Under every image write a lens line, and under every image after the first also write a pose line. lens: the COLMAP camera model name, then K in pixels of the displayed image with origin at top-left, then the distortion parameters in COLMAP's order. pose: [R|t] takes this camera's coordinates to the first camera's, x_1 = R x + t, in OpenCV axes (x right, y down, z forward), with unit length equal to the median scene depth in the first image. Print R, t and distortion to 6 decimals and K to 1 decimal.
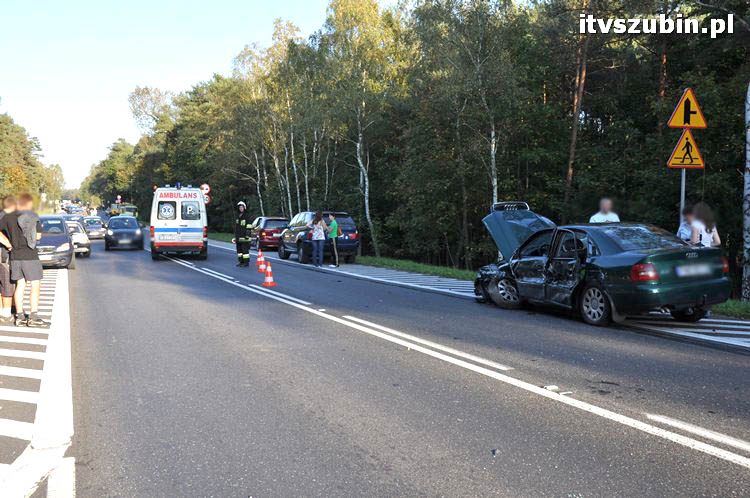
lens RADIAL K [[876.0, 0, 377.2], [0, 876.0, 265.1], [0, 0, 1]] dist [-0.067724, 0.321917]
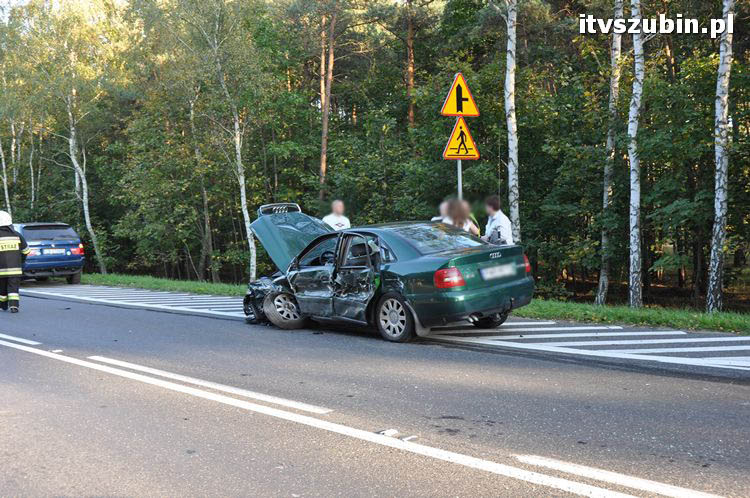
lens RADIAL K [[876.0, 0, 377.2], [0, 876.0, 265.1], [0, 0, 1]] dist [-0.067724, 0.321917]
pose [[0.938502, -0.062118, 0.339640, -0.052196], [0.060682, 0.998047, 0.014861, -0.018641], [-0.339900, 0.006663, 0.940438, 0.160374]]
